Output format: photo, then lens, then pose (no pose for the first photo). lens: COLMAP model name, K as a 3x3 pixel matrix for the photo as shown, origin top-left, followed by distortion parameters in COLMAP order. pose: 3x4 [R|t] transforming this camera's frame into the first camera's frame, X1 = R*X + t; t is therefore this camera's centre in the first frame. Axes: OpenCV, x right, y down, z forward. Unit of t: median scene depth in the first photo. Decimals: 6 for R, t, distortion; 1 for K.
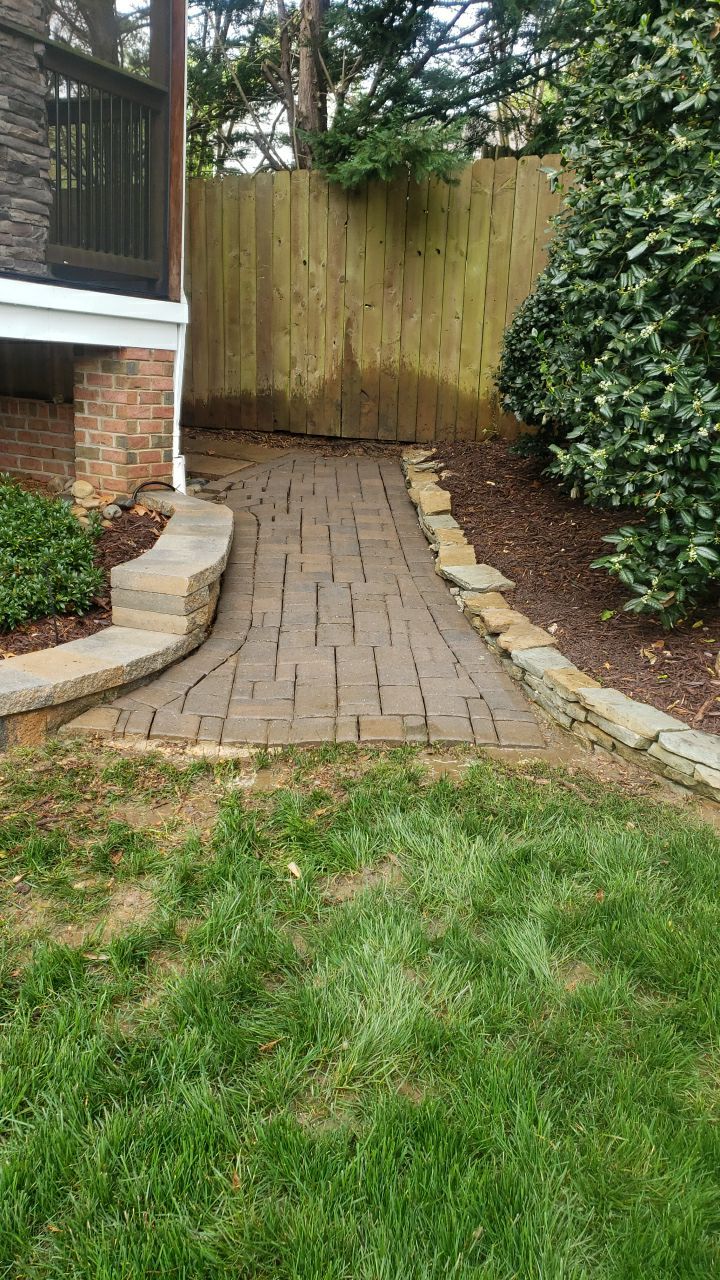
lens RADIAL K [[1001.2, 0, 361.4], [0, 1001.2, 639.2], [0, 0, 1]] dist [0.039395, -0.007038]
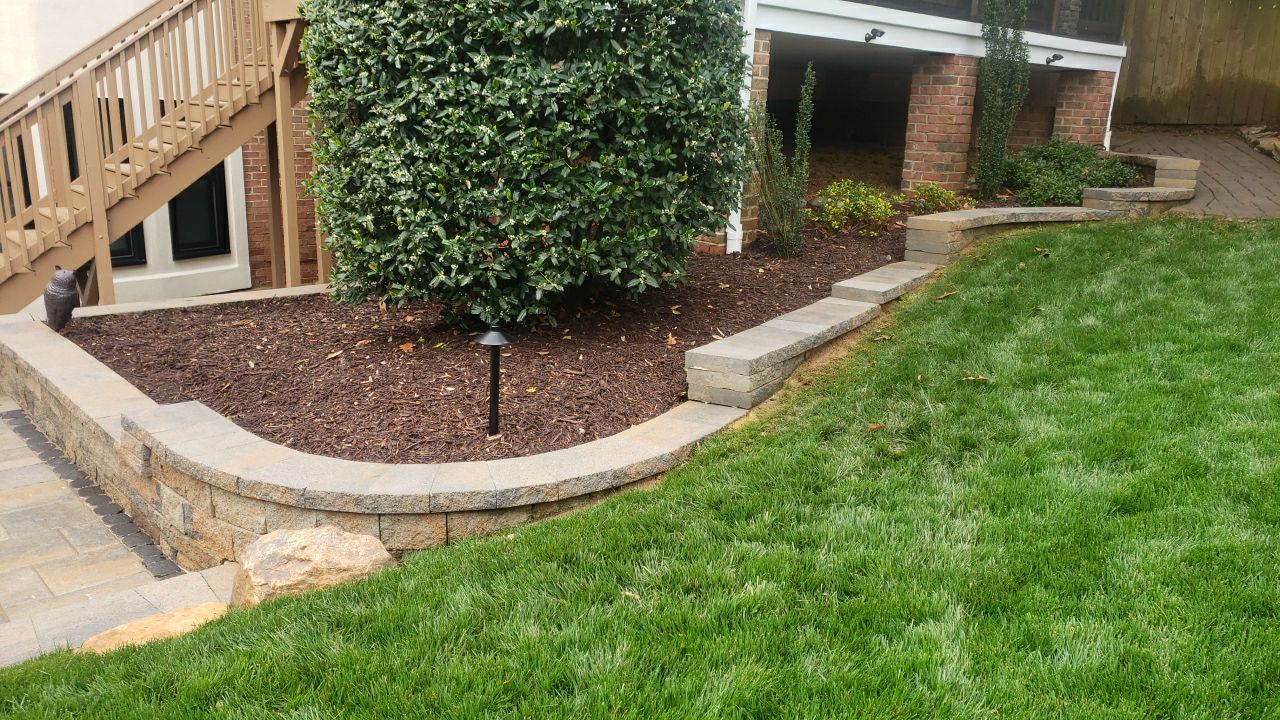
lens RADIAL K [[1001.2, 0, 643.2], [0, 1001.2, 358.0], [0, 0, 1]] dist [0.039395, -0.007038]
pose [[0.948754, 0.043584, -0.312995, -1.211906], [-0.054206, 0.998209, -0.025310, 0.974818], [0.311332, 0.040979, 0.949417, -2.974313]]
